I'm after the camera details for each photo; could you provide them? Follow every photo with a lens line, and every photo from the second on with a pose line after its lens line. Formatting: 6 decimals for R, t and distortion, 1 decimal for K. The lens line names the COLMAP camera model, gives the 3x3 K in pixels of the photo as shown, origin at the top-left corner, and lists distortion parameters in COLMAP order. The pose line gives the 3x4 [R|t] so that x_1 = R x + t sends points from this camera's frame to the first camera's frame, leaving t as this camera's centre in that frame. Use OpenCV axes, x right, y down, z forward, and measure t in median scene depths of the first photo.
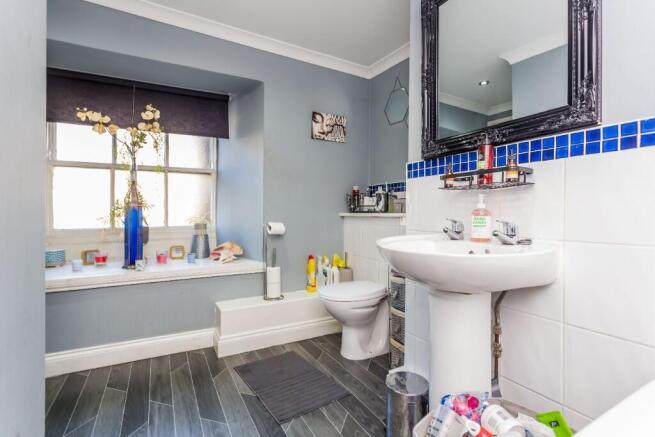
lens RADIAL K [[306.5, 0, 327.5], [0, 306.5, 218.5], [0, 0, 1]] dist [0.002476, 0.000443]
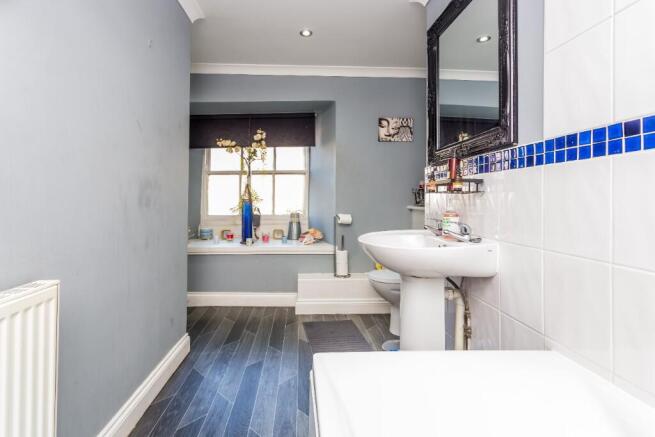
lens RADIAL K [[321.5, 0, 323.1], [0, 321.5, 201.3], [0, 0, 1]] dist [0.002577, 0.000700]
pose [[0.897226, 0.005339, -0.441539, 0.325073], [-0.008425, 0.999952, -0.005028, -0.031476], [0.441491, 0.008231, 0.897228, -0.189055]]
